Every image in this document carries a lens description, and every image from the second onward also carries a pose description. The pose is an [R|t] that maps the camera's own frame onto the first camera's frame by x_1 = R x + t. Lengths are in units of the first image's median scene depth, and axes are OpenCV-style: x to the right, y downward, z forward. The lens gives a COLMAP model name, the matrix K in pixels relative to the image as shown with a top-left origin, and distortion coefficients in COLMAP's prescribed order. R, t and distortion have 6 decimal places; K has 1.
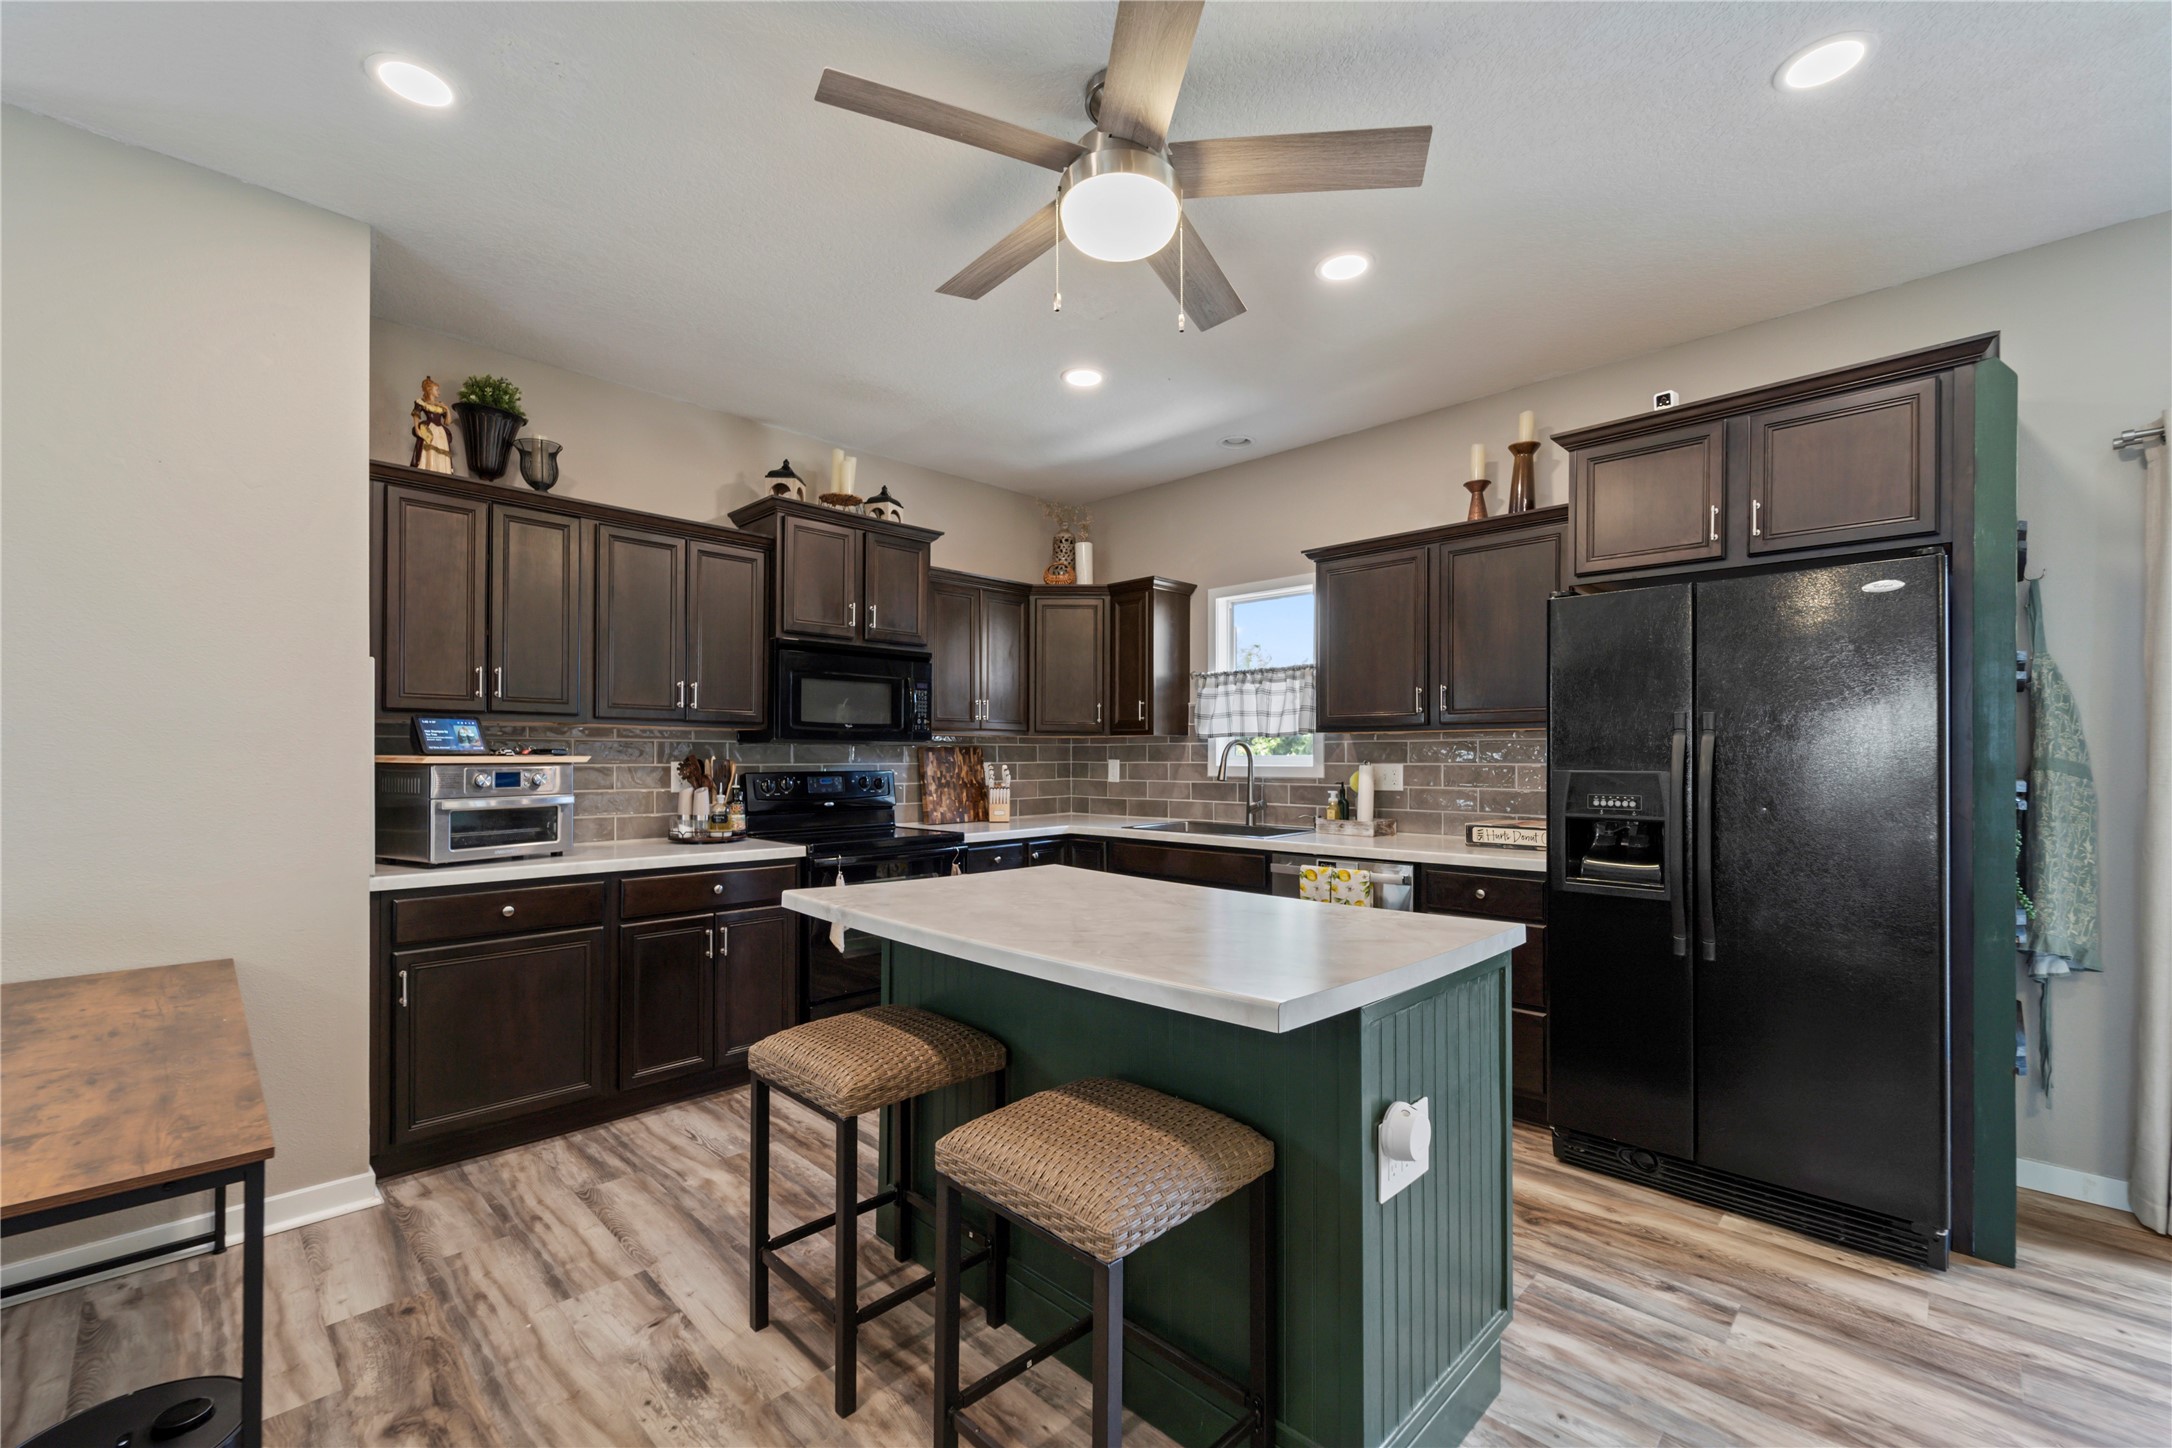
lens RADIAL K [[898.5, 0, 1093.0], [0, 898.5, 750.0], [0, 0, 1]] dist [0.003199, -0.001259]
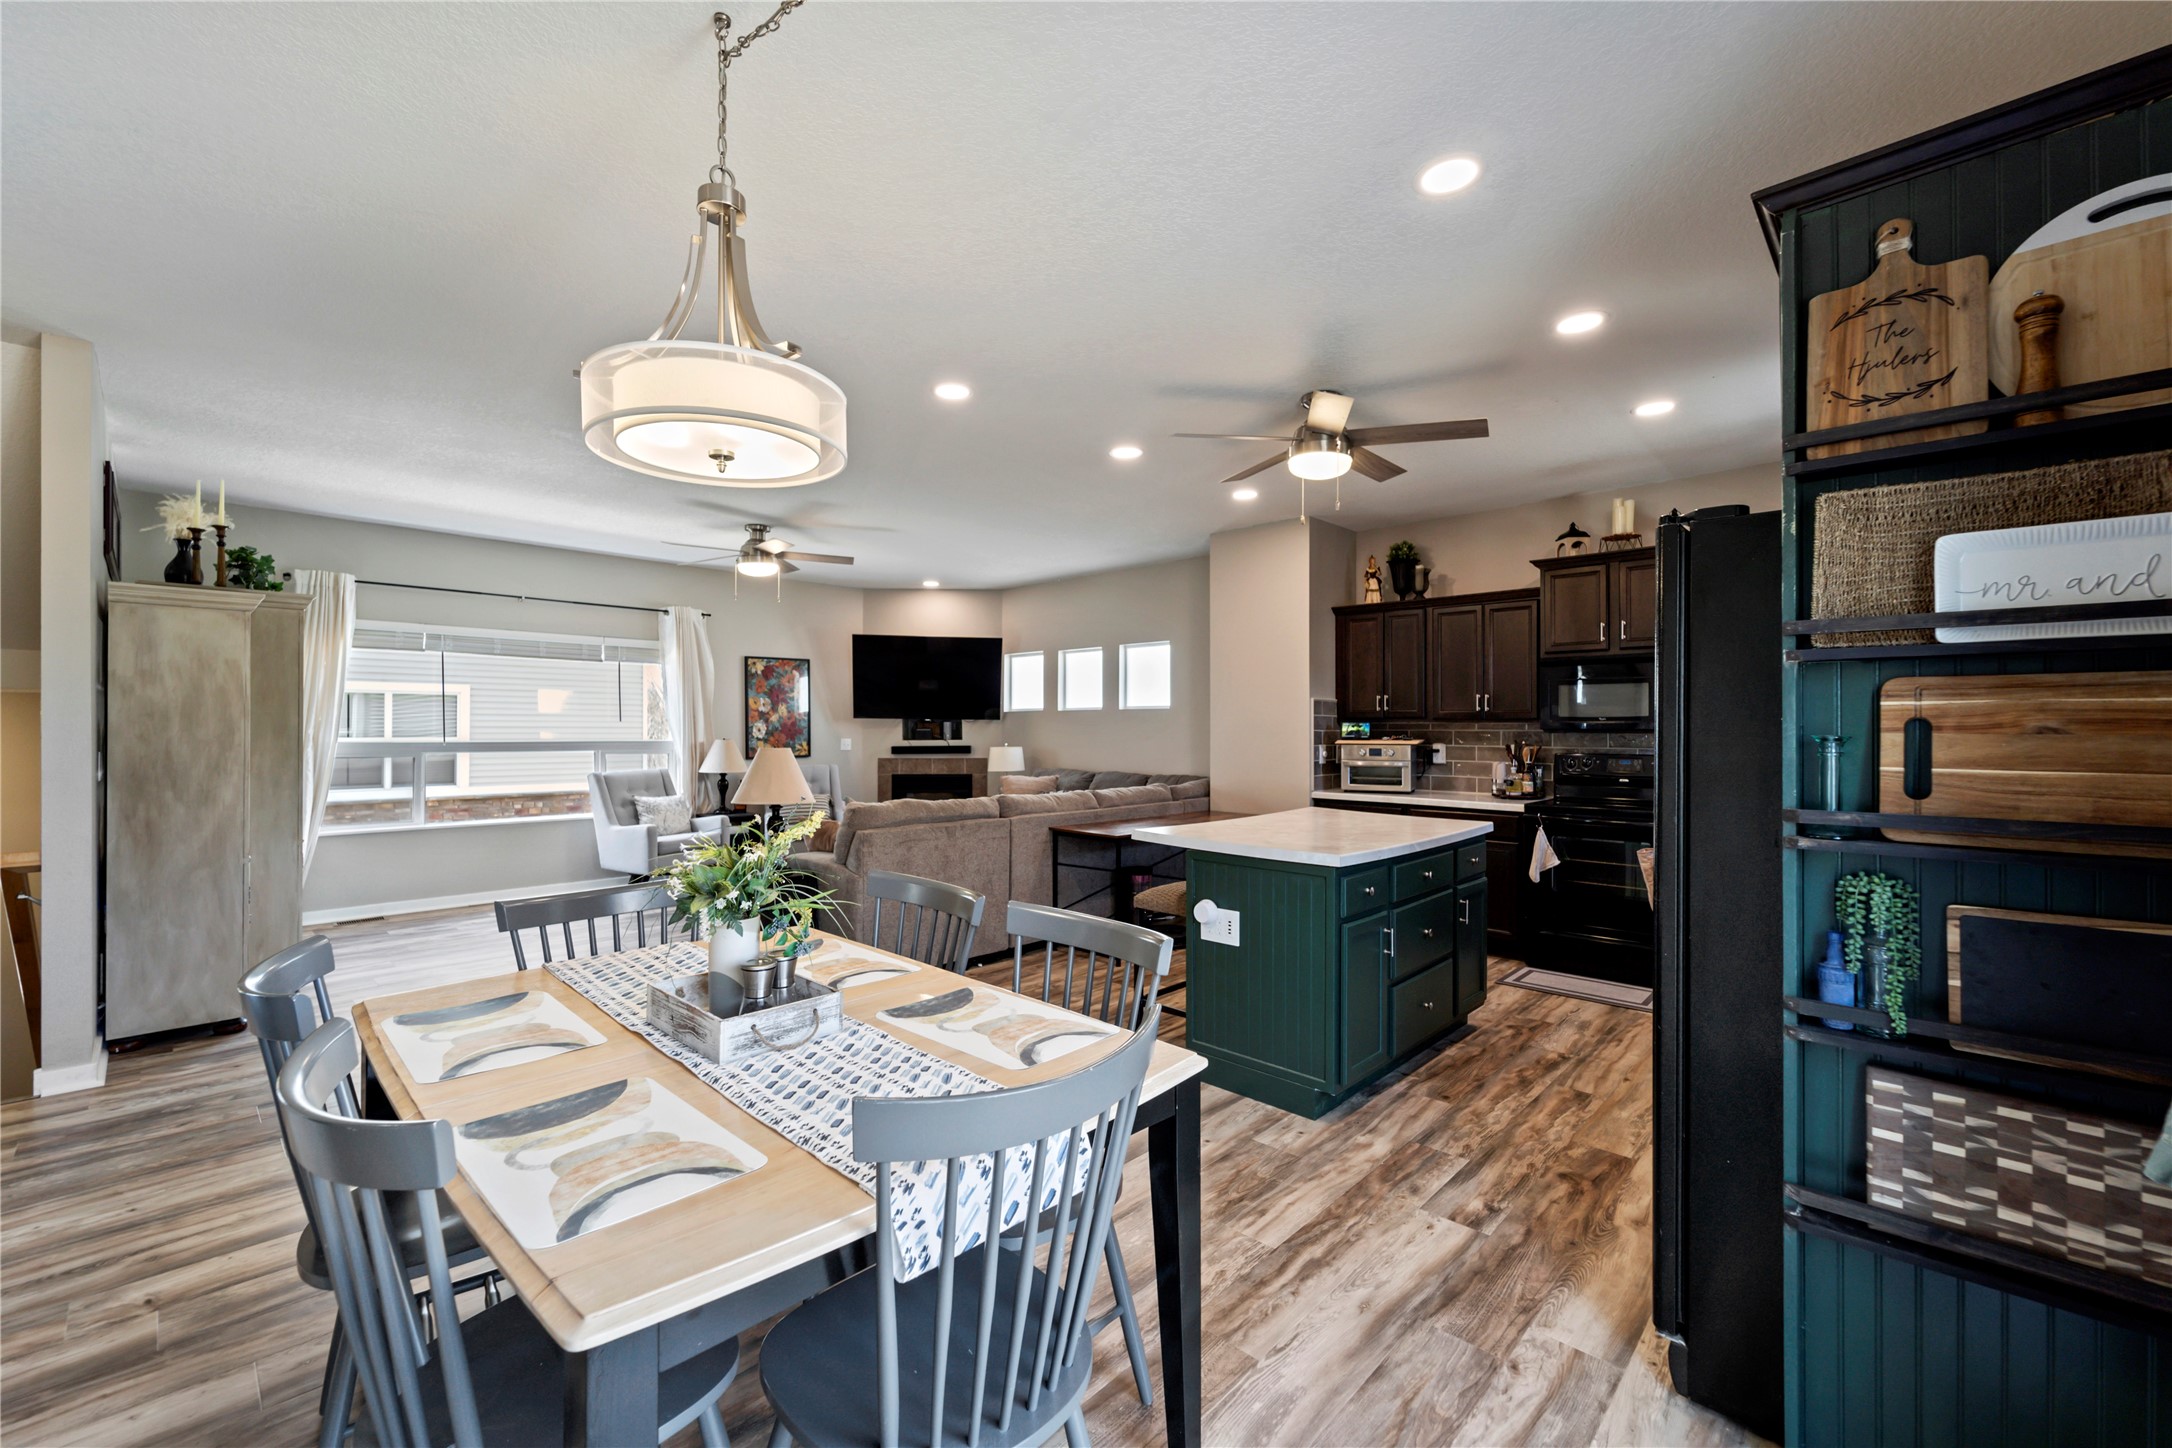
lens RADIAL K [[898.5, 0, 1092.3], [0, 898.5, 715.4], [0, 0, 1]] dist [0.003199, -0.001259]
pose [[0.010164, -0.014254, -0.999847, 1.184298], [0.006077, 0.999881, -0.014192, -0.021640], [0.999930, -0.005932, 0.010249, 0.306766]]
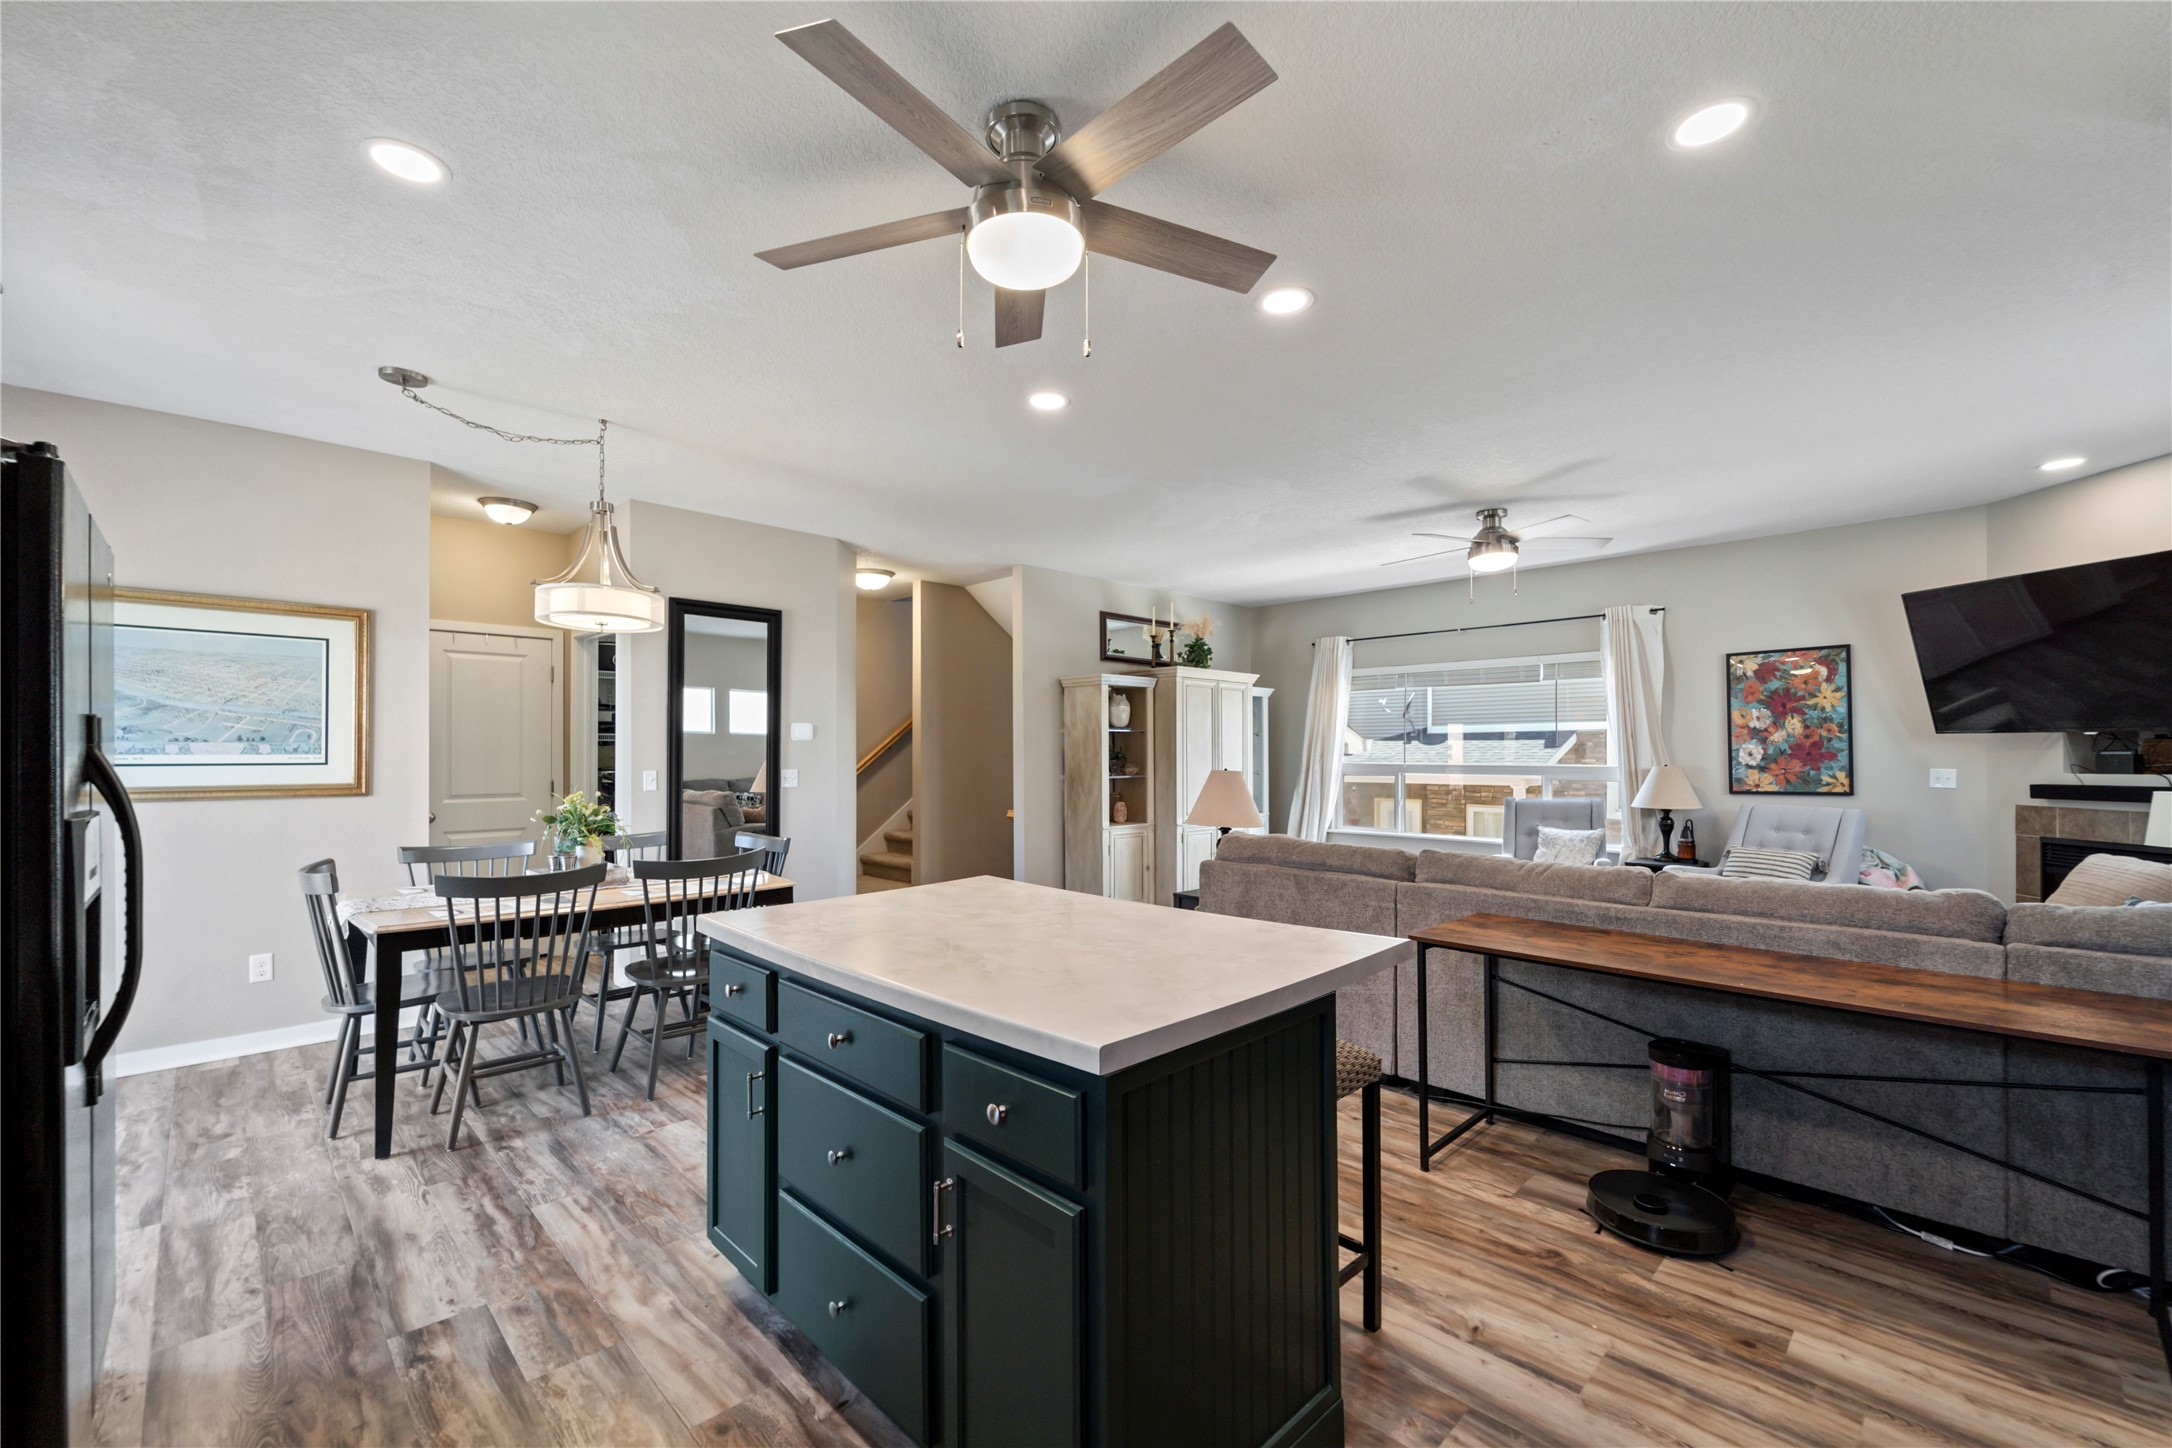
lens RADIAL K [[898.5, 0, 1072.6], [0, 898.5, 760.5], [0, 0, 1]] dist [0.003199, -0.001259]
pose [[-0.998965, 0.000482, 0.045480, -0.043555], [0.000386, 0.999998, -0.002114, -0.006433], [-0.045480, -0.002094, -0.998963, 1.229729]]
